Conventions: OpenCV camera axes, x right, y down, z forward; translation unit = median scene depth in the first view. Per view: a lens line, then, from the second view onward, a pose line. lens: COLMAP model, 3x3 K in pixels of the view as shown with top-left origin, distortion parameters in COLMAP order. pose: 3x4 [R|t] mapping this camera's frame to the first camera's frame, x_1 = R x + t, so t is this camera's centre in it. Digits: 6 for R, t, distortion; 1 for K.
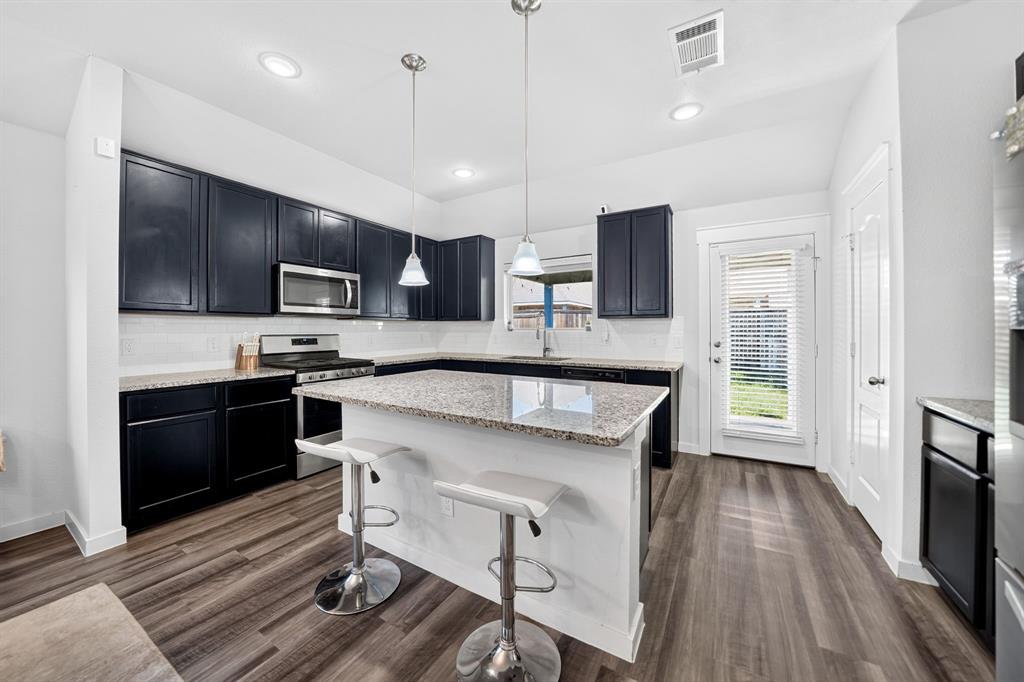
lens RADIAL K [[361.5, 0, 512.4], [0, 361.5, 330.2], [0, 0, 1]] dist [-0.019322, 0.000744]
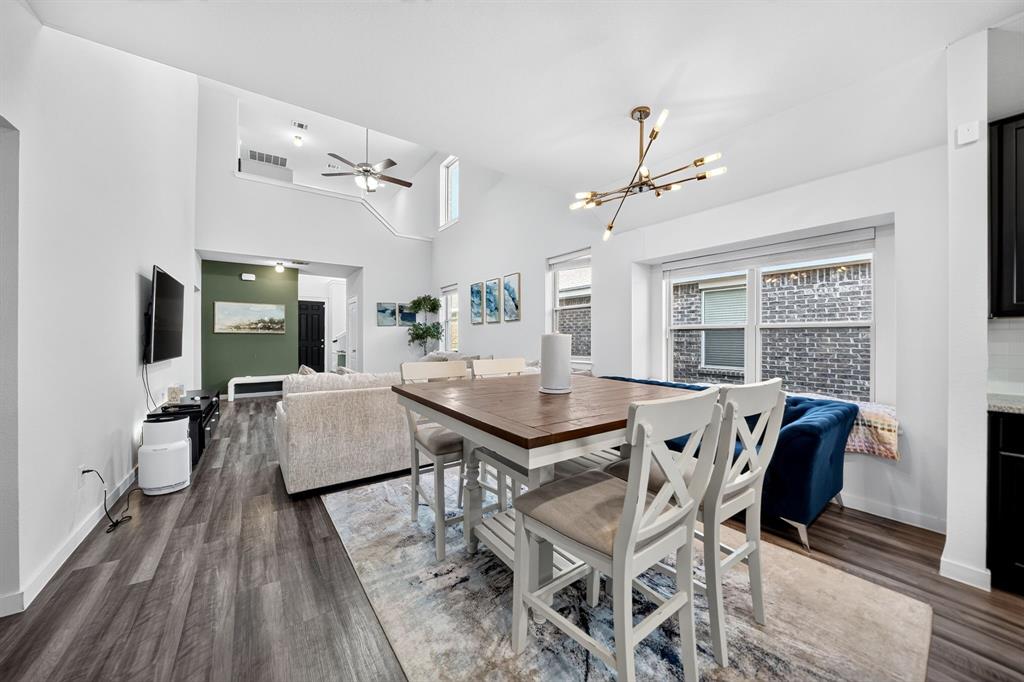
lens RADIAL K [[361.5, 0, 513.1], [0, 361.5, 336.6], [0, 0, 1]] dist [-0.019322, 0.000744]
pose [[-0.395615, -0.003037, -0.918411, 0.099231], [-0.004639, 0.999988, -0.001308, 0.003772], [0.918405, 0.003743, -0.395624, 0.254338]]
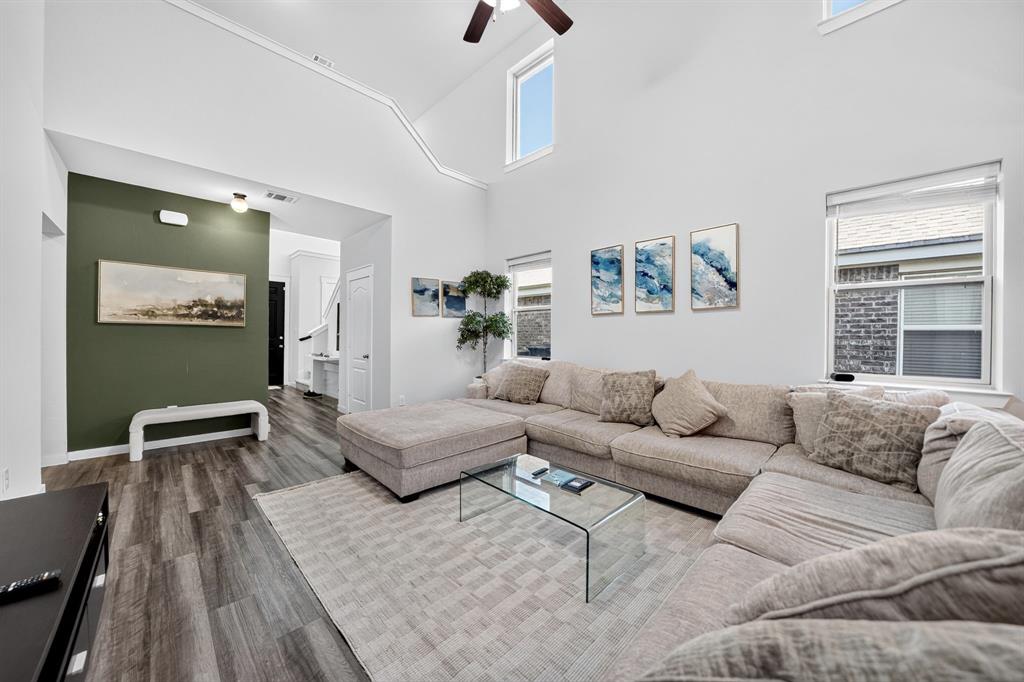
lens RADIAL K [[361.5, 0, 514.1], [0, 361.5, 337.8], [0, 0, 1]] dist [-0.019322, 0.000744]
pose [[-0.240611, 0.003299, -0.970616, -0.679594], [-0.015050, 0.999861, 0.007129, 0.006248], [0.970505, 0.016323, -0.240528, -1.250120]]
